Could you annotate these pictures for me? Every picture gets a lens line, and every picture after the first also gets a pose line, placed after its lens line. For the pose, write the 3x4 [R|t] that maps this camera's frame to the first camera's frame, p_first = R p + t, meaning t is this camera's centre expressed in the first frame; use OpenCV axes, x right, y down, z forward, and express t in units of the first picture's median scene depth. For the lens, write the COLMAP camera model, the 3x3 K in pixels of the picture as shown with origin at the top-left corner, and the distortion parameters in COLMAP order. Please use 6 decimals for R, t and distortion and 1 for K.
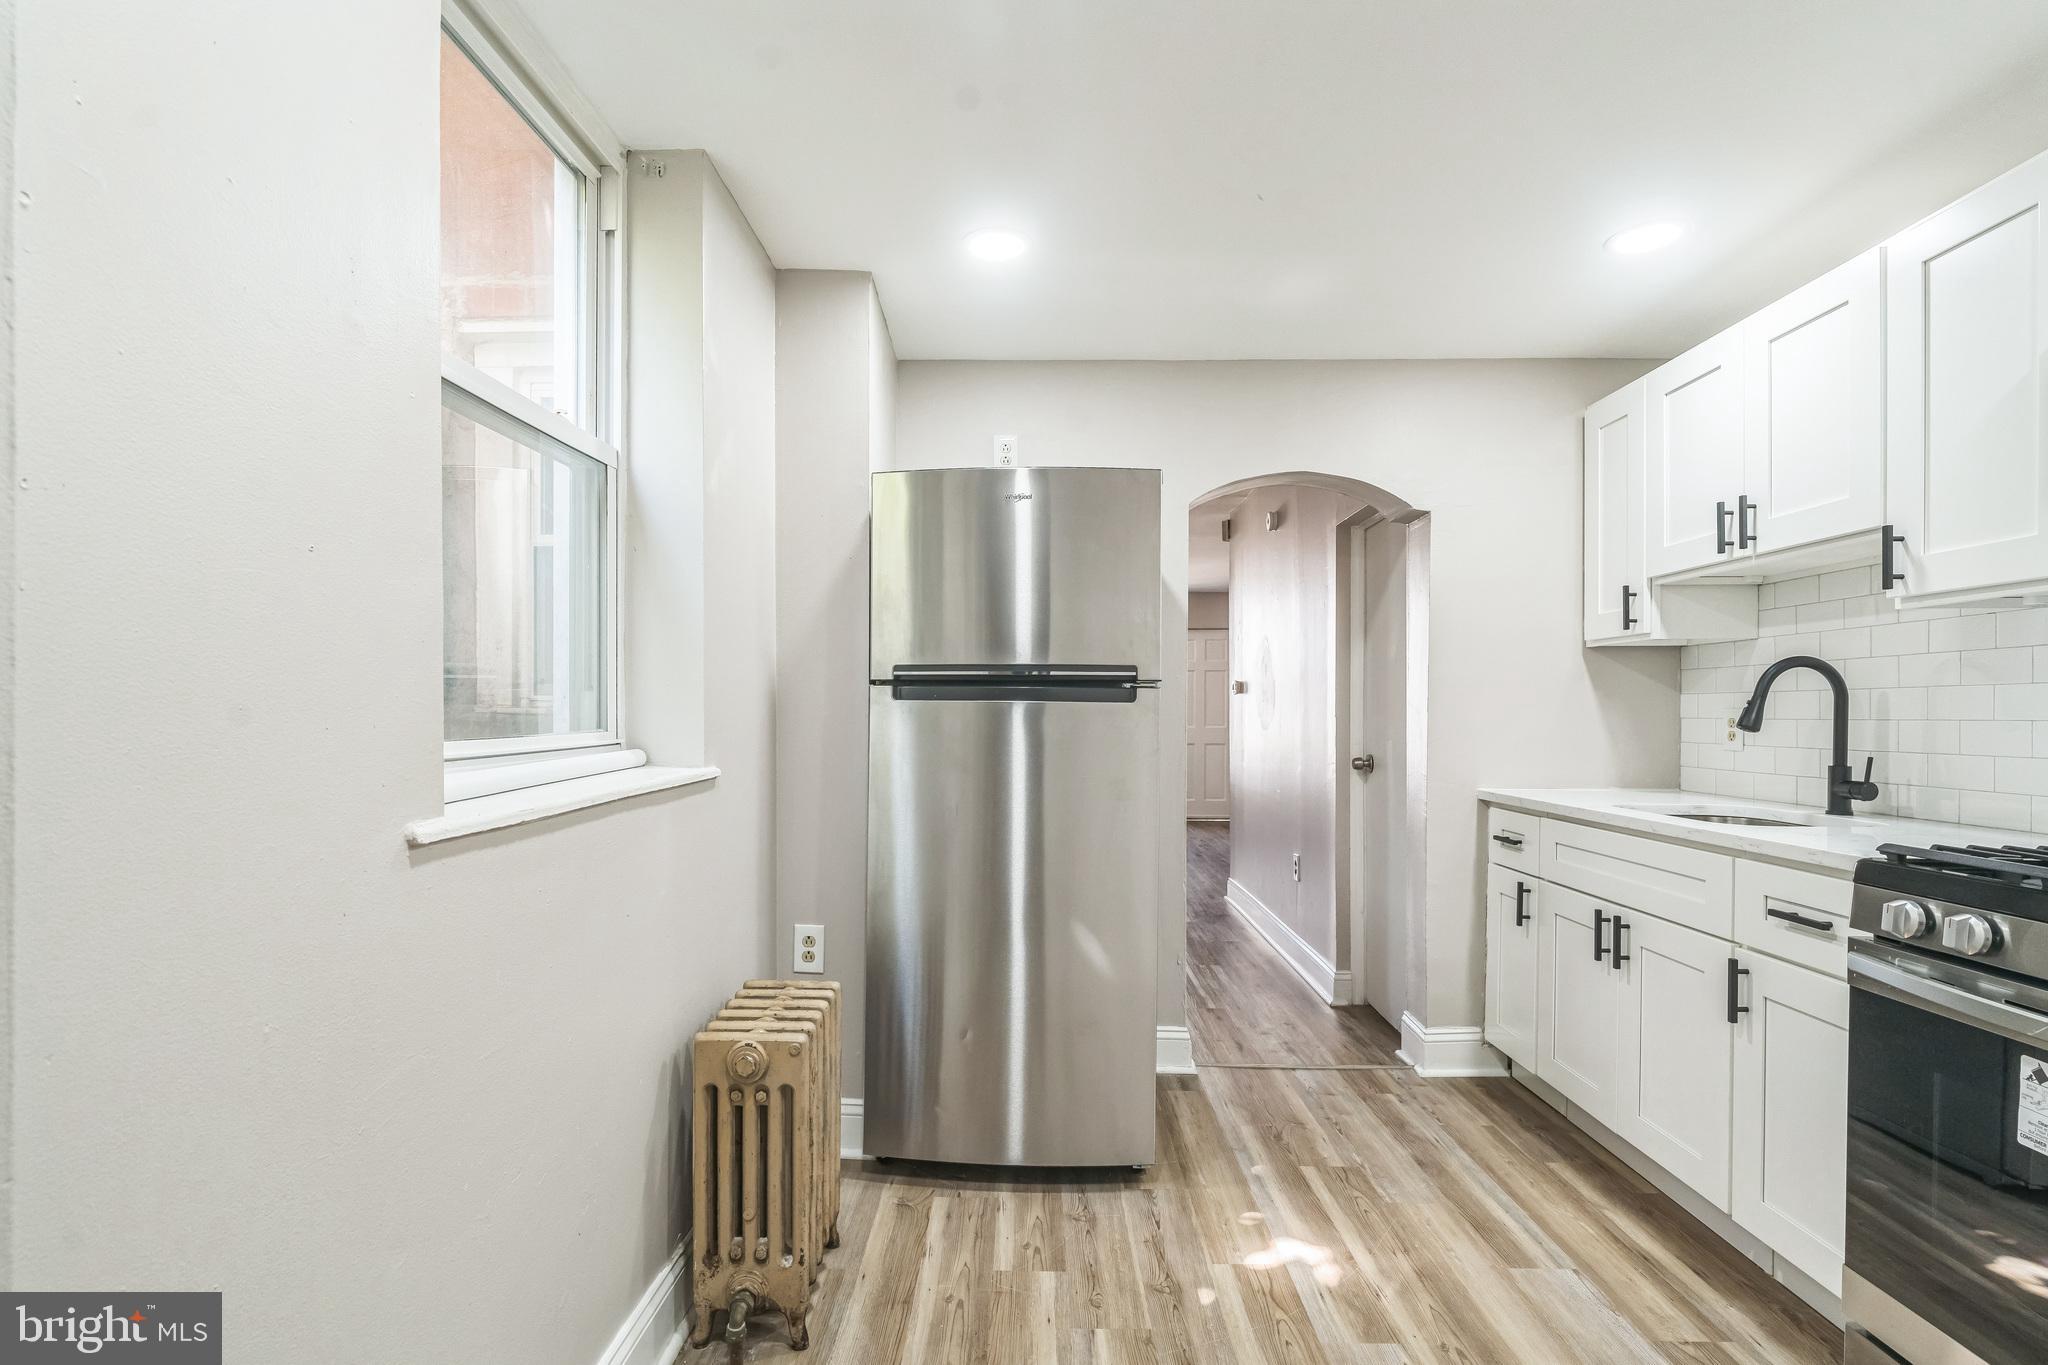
lens RADIAL K [[950.7, 0, 998.2], [0, 950.7, 721.0], [0, 0, 1]] dist [-0.013094, 0.004603]
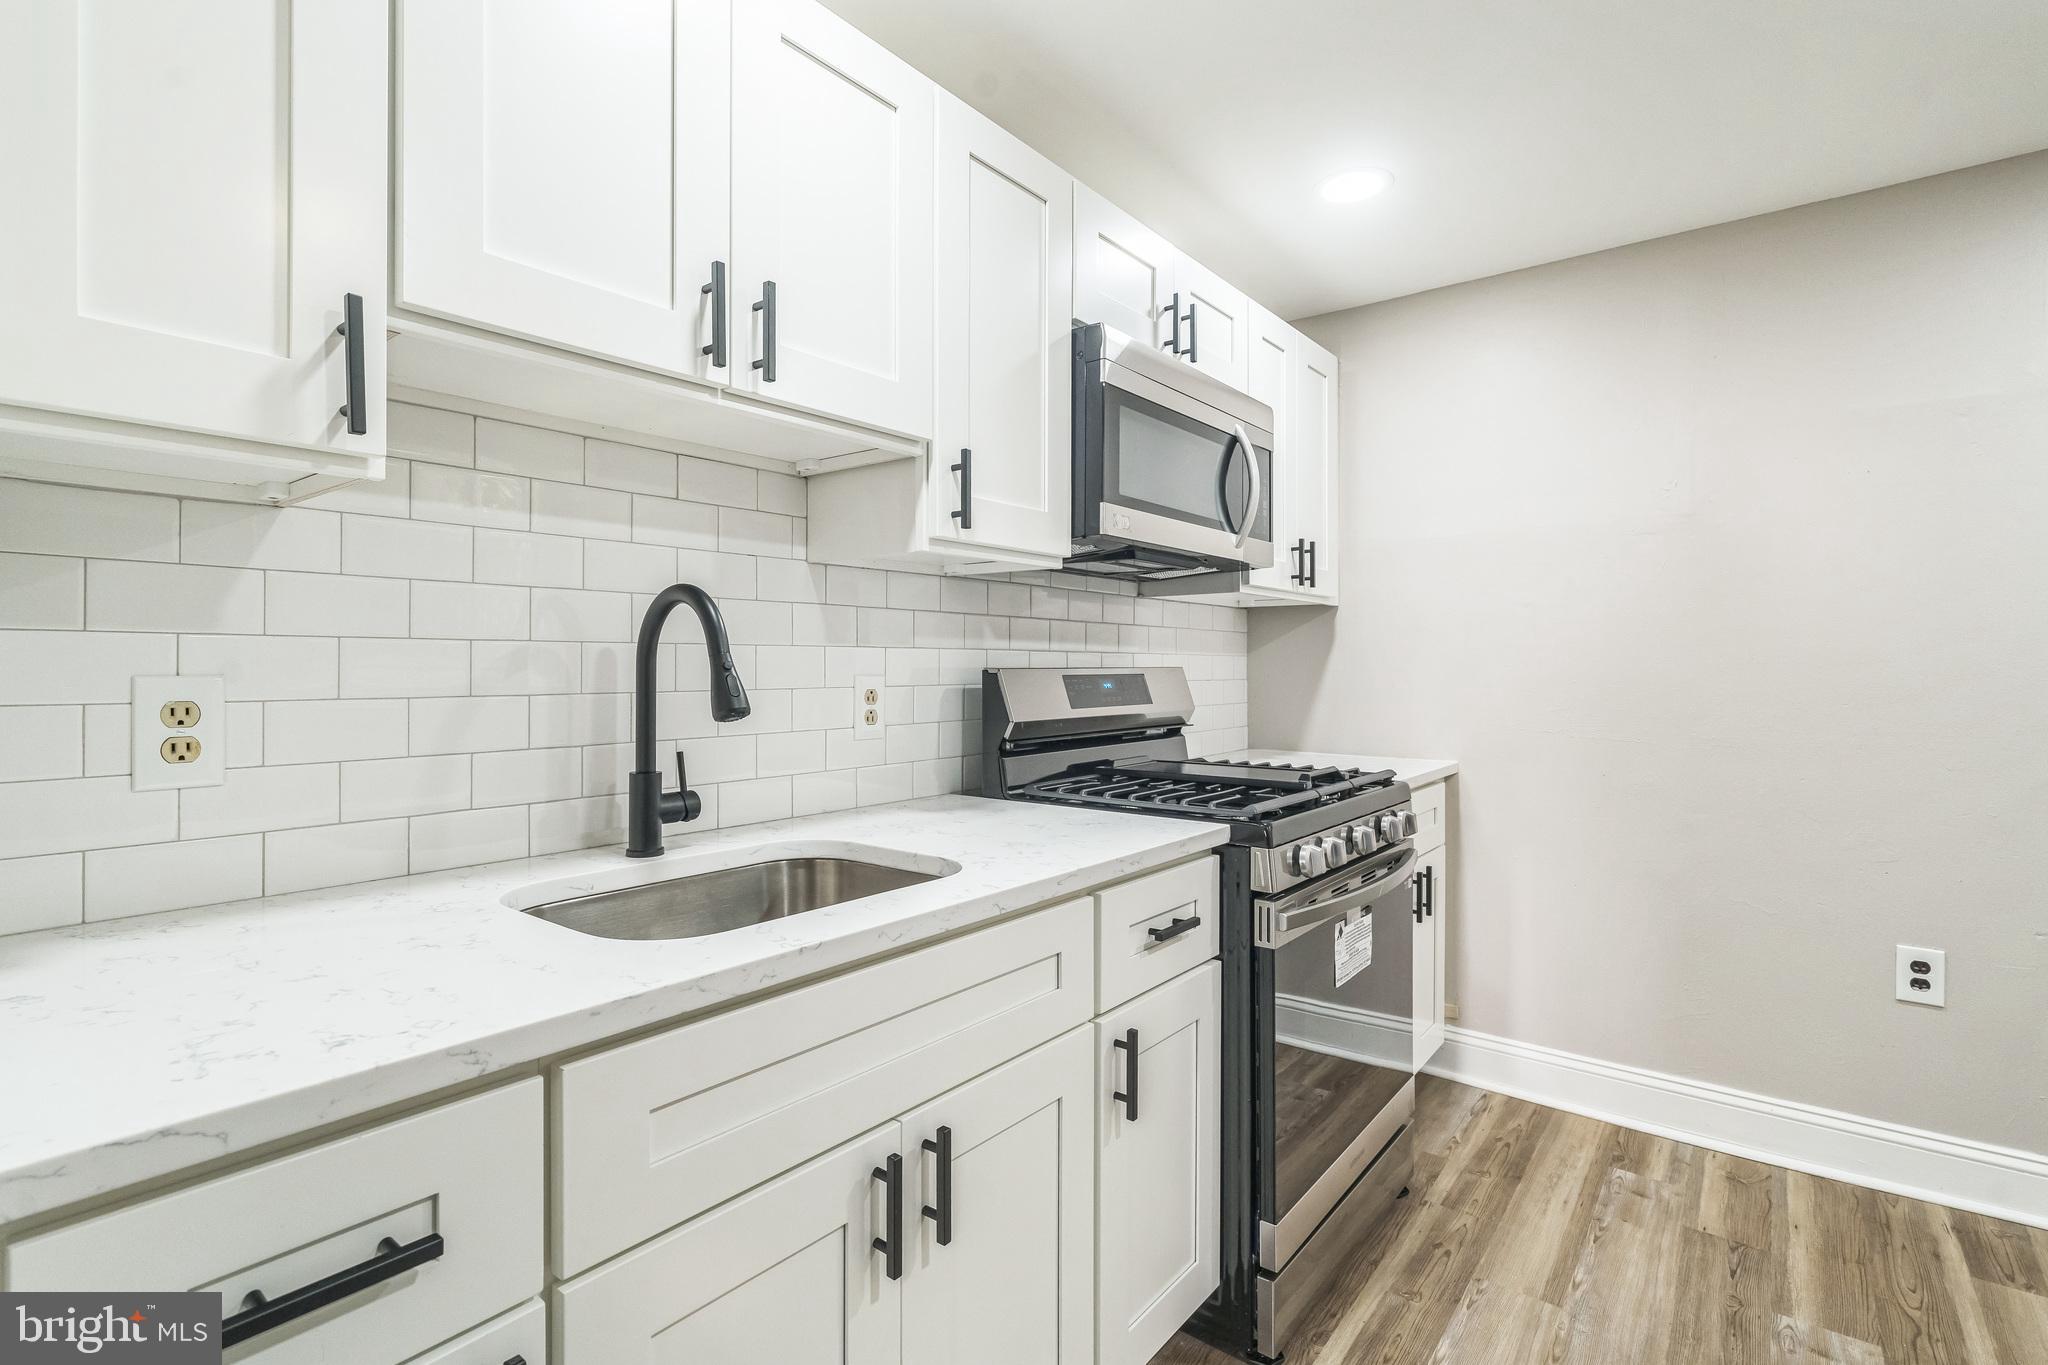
lens RADIAL K [[950.7, 0, 1015.8], [0, 950.7, 673.6], [0, 0, 1]] dist [-0.013094, 0.004603]
pose [[-0.800050, -0.004922, 0.599913, 0.326870], [0.003684, 0.999907, 0.013117, -0.020616], [-0.599922, 0.012704, -0.799958, 1.259421]]
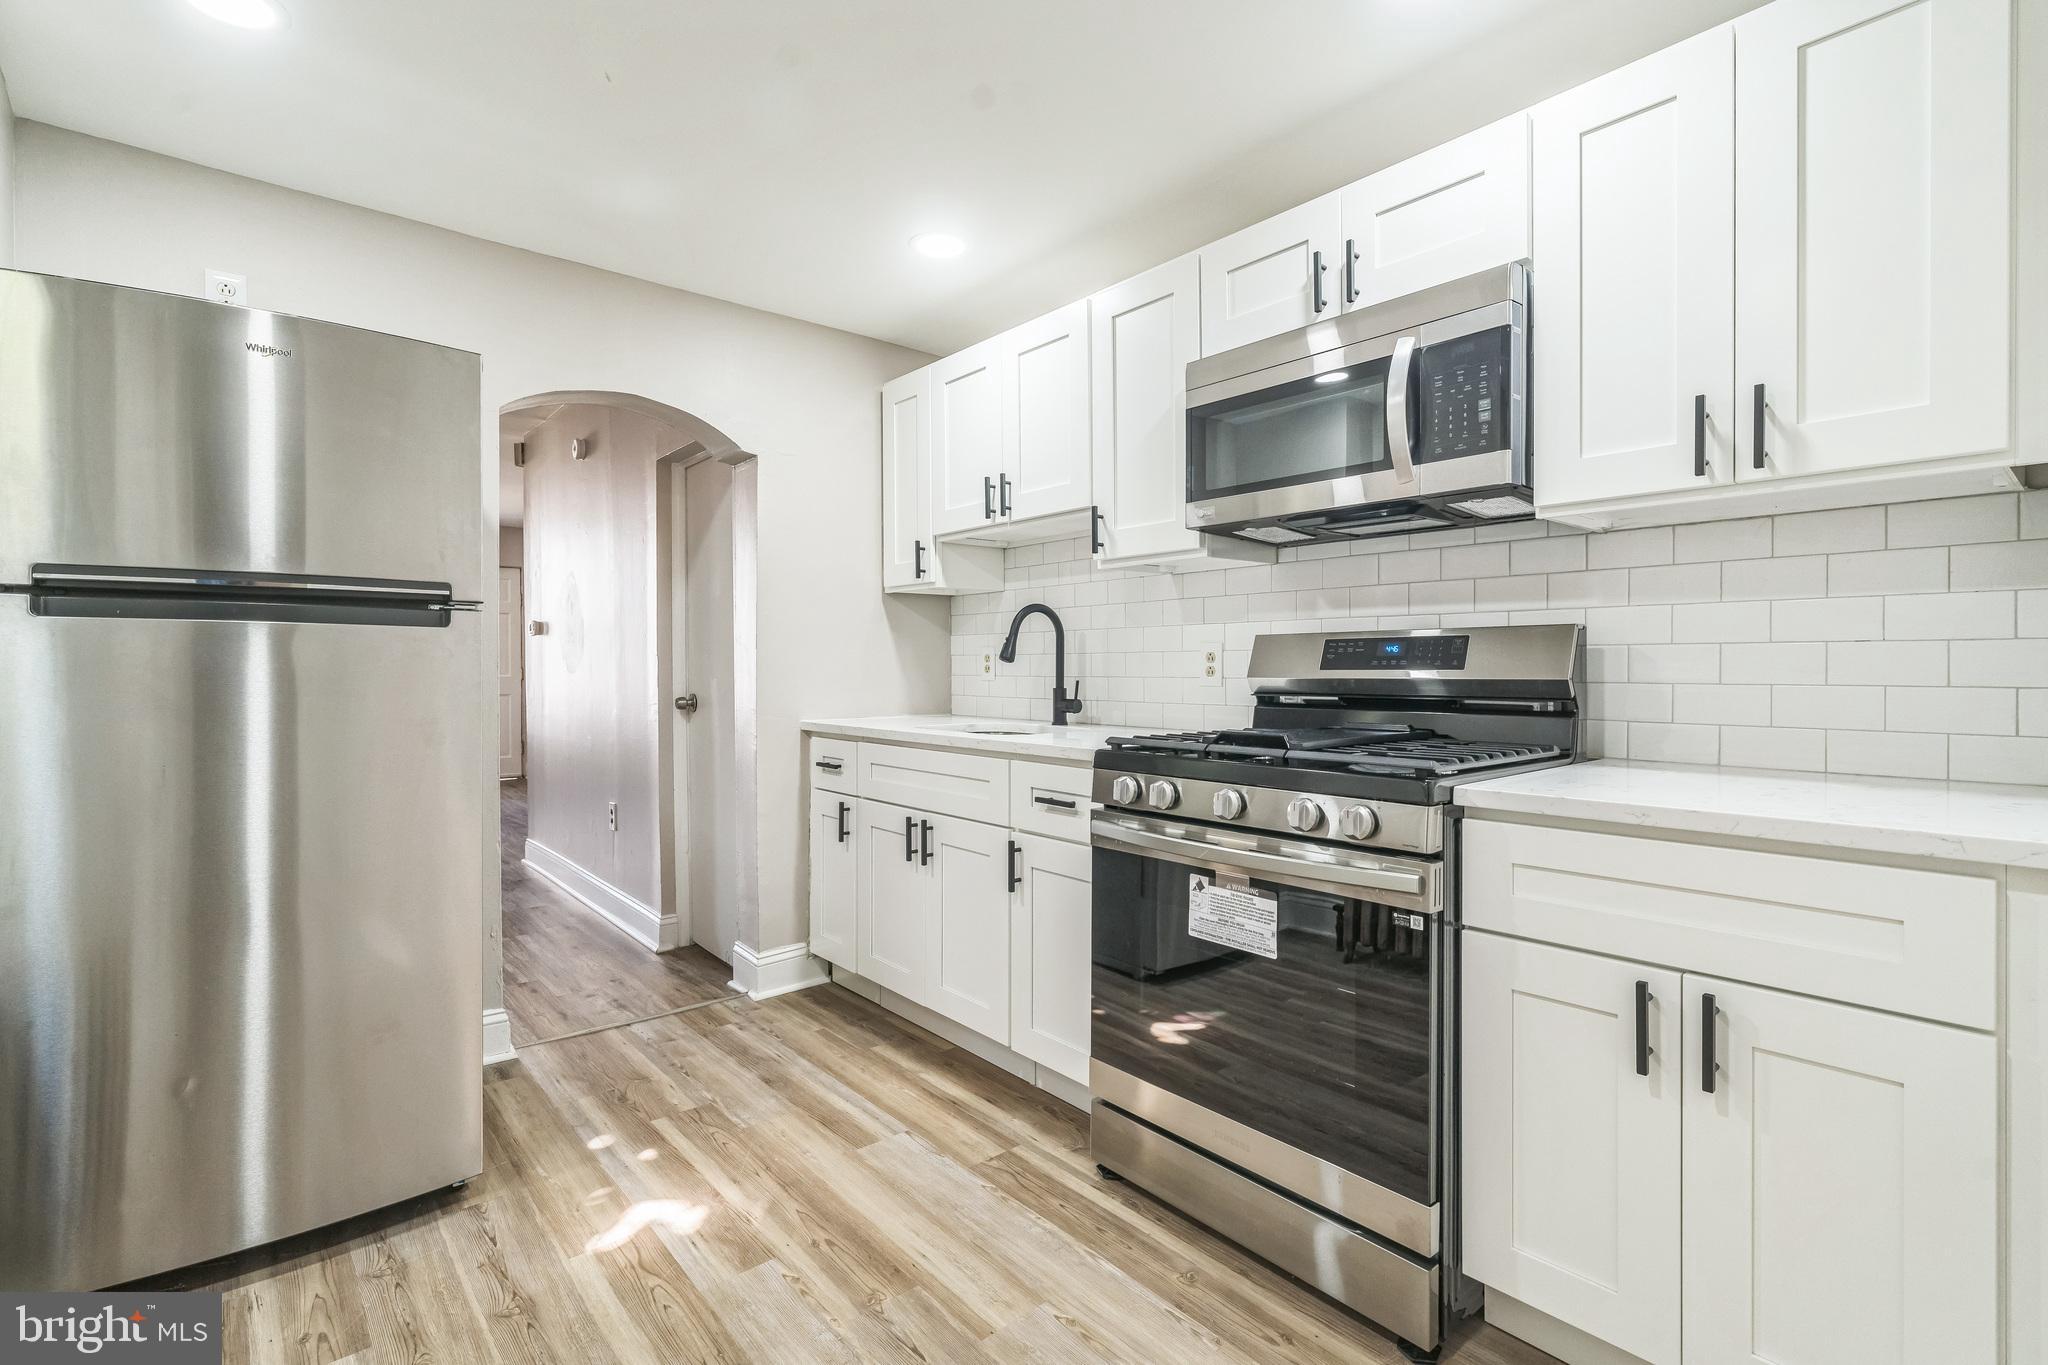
lens RADIAL K [[950.7, 0, 1013.9], [0, 950.7, 675.9], [0, 0, 1]] dist [-0.013094, 0.004603]
pose [[0.740217, -0.008750, 0.672311, -0.046705], [0.007070, 0.999961, 0.005230, 0.021795], [-0.672330, 0.000882, 0.740251, 0.054168]]
